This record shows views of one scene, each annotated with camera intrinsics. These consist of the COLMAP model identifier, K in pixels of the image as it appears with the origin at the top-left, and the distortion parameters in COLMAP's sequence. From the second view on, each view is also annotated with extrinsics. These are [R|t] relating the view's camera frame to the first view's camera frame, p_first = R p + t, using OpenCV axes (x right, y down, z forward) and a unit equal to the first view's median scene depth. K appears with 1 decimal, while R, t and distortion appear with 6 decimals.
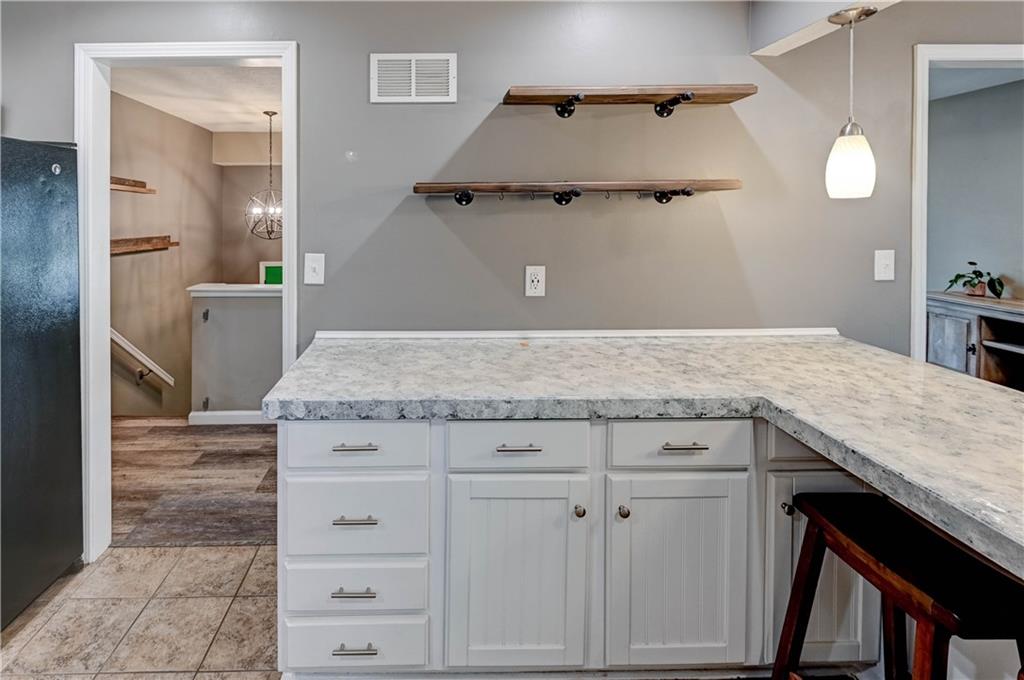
lens RADIAL K [[488.1, 0, 523.0], [0, 488.1, 217.6], [0, 0, 1]] dist [0.001308, -0.002139]
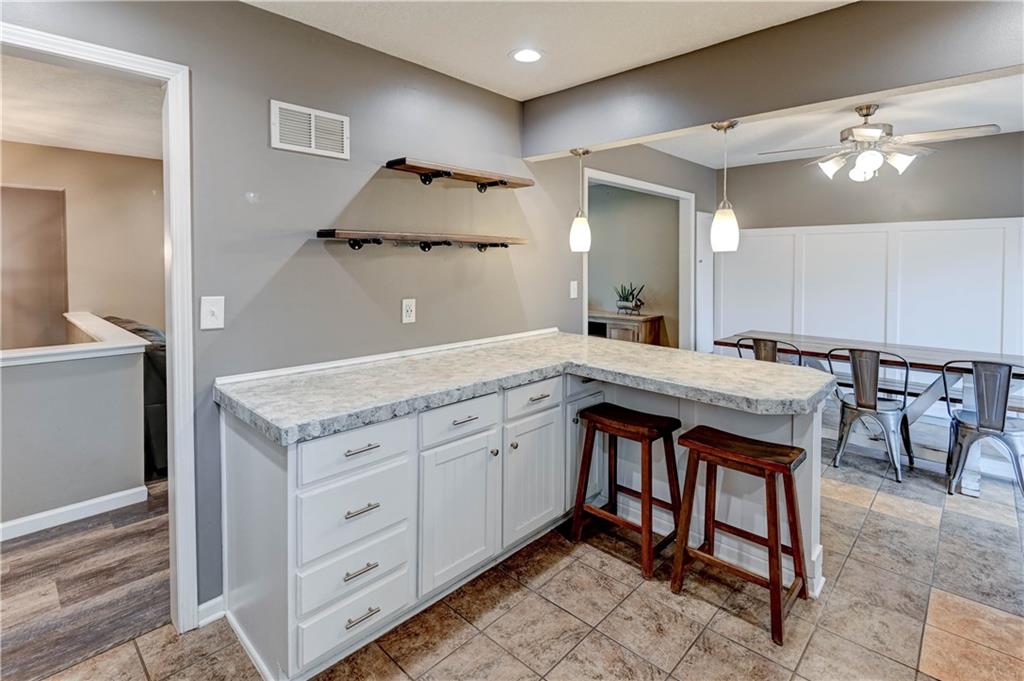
lens RADIAL K [[488.1, 0, 515.4], [0, 488.1, 262.8], [0, 0, 1]] dist [0.001308, -0.002139]
pose [[0.693656, 0.006747, 0.720275, -0.818653], [-0.004795, 0.999977, -0.004749, 0.011249], [-0.720290, -0.000160, 0.693673, -0.095195]]
